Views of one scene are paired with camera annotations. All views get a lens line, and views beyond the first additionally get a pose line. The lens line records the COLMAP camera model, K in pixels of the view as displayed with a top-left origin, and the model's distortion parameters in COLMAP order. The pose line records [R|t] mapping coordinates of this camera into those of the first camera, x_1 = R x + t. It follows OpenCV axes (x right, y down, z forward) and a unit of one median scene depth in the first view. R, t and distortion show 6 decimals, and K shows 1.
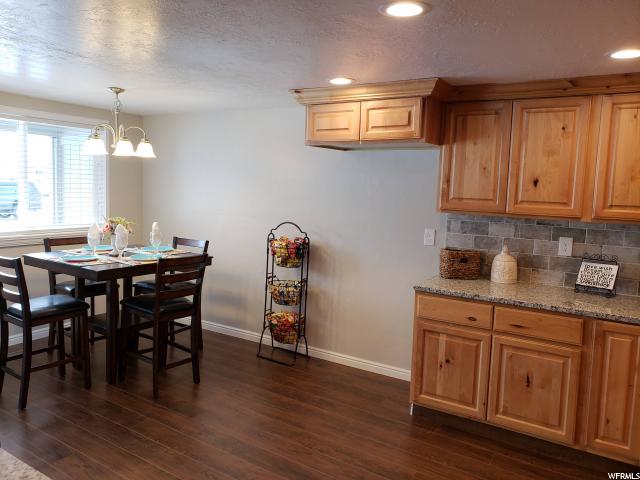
lens RADIAL K [[491.1, 0, 307.7], [0, 491.1, 221.2], [0, 0, 1]] dist [-0.000055, -0.003785]
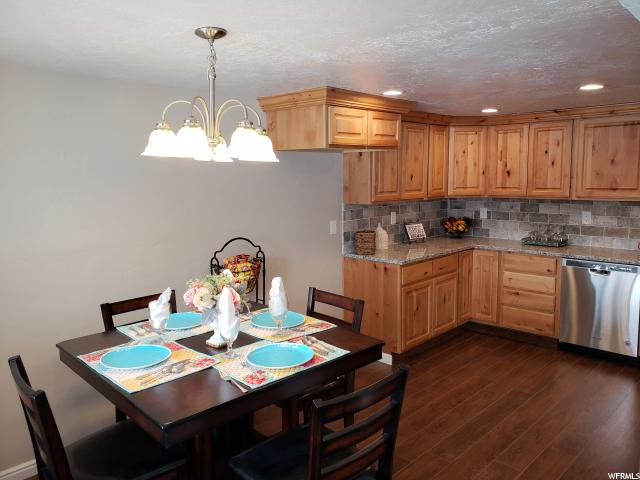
lens RADIAL K [[491.1, 0, 307.7], [0, 491.1, 221.2], [0, 0, 1]] dist [-0.000055, -0.003785]
pose [[0.205619, -0.126164, 0.970466, -1.033178], [0.098683, 0.989274, 0.107700, -0.131637], [-0.973644, 0.073623, 0.215863, 0.930301]]
